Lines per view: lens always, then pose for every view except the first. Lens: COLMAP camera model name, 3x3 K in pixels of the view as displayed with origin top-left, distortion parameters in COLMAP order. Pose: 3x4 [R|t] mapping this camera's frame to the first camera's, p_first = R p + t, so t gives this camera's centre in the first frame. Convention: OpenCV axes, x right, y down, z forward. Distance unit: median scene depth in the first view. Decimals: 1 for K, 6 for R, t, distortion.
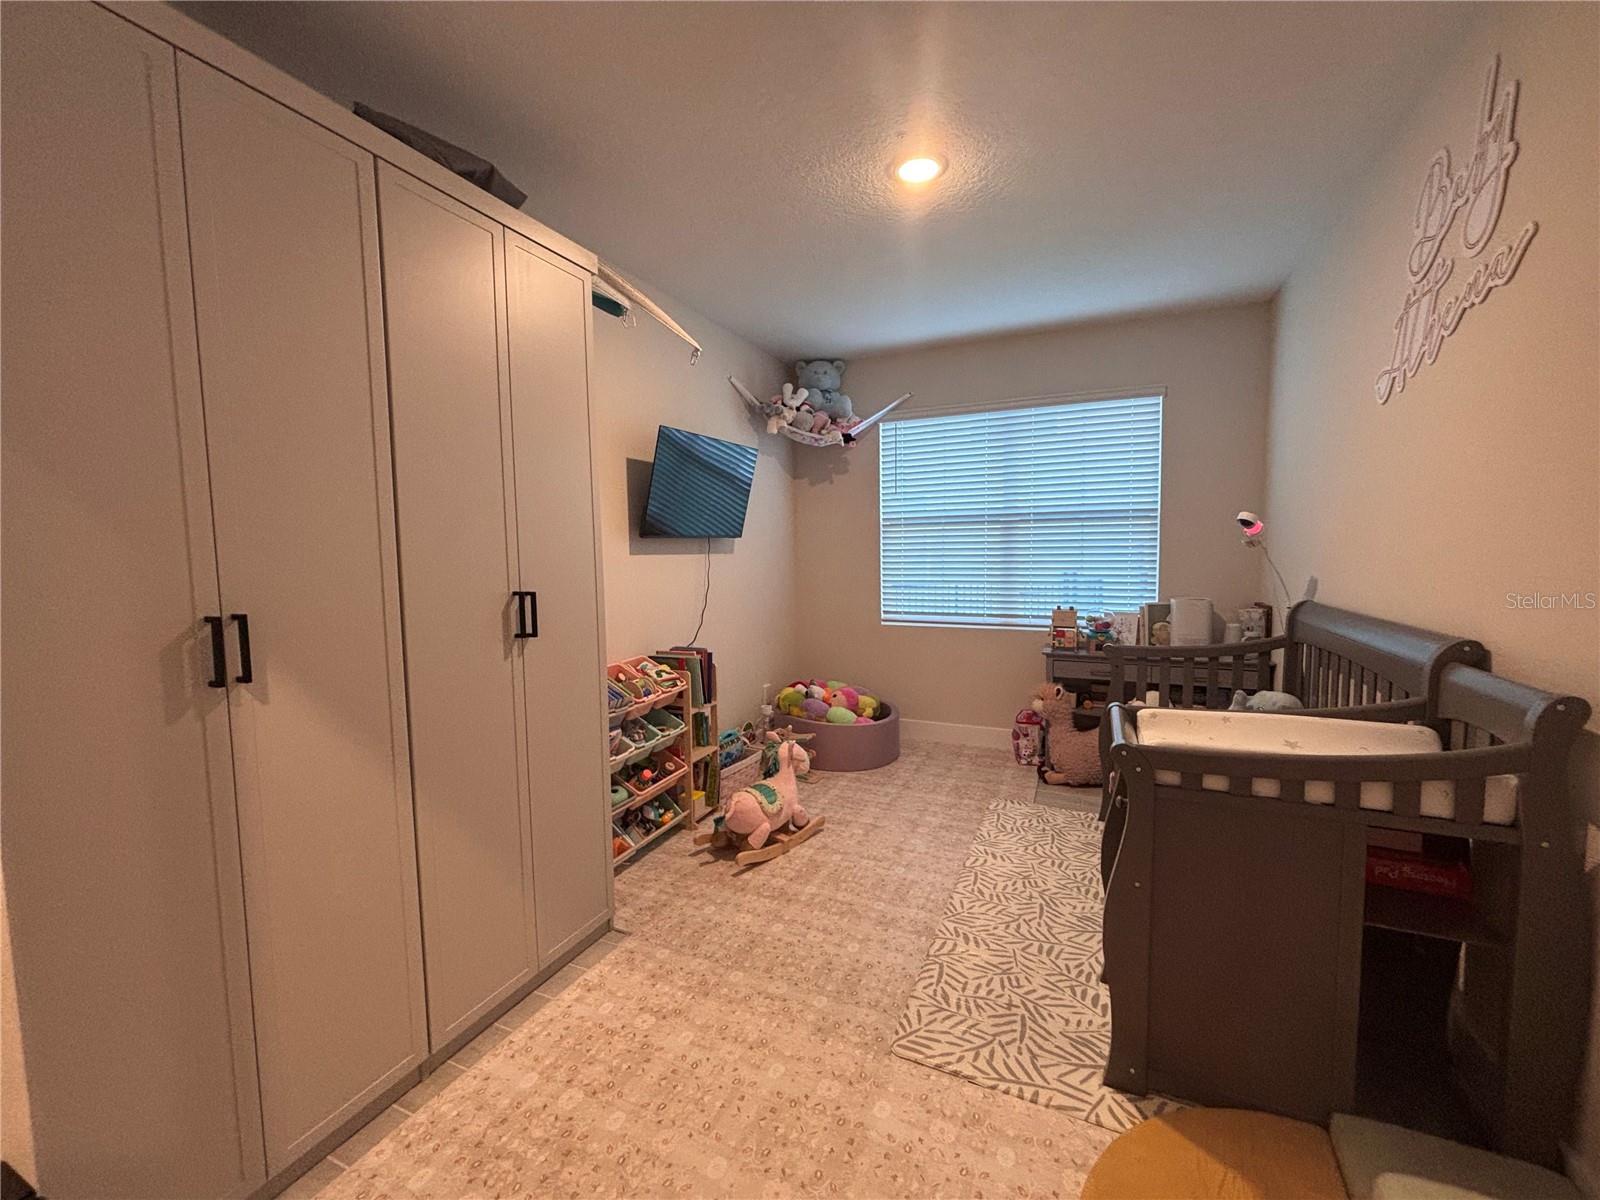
lens RADIAL K [[647.3, 0, 800.0], [0, 647.3, 600.0], [0, 0, 1]] dist [-0.001010, -0.000106]
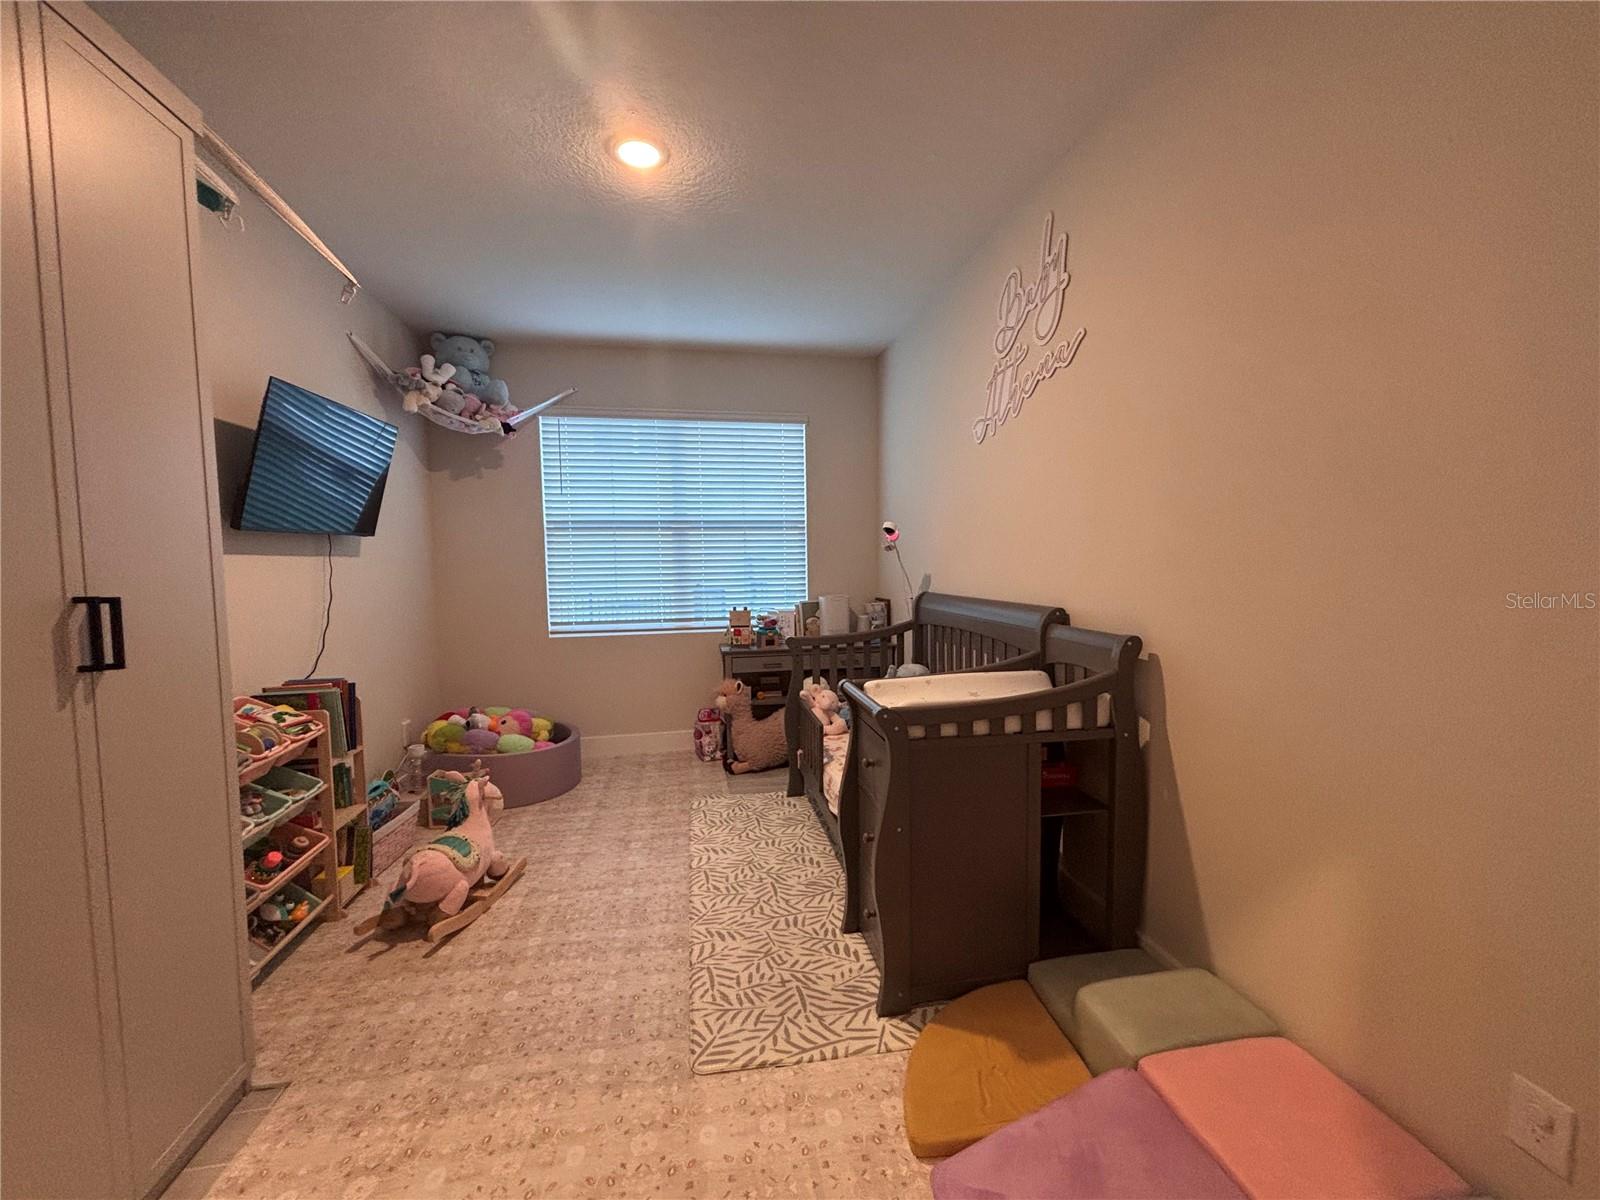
lens RADIAL K [[647.3, 0, 800.0], [0, 647.3, 600.0], [0, 0, 1]] dist [-0.001010, -0.000106]
pose [[0.826301, -0.032412, 0.562296, -0.148770], [0.046403, 0.998866, -0.010612, 0.018988], [-0.561315, 0.034861, 0.826868, 0.073158]]
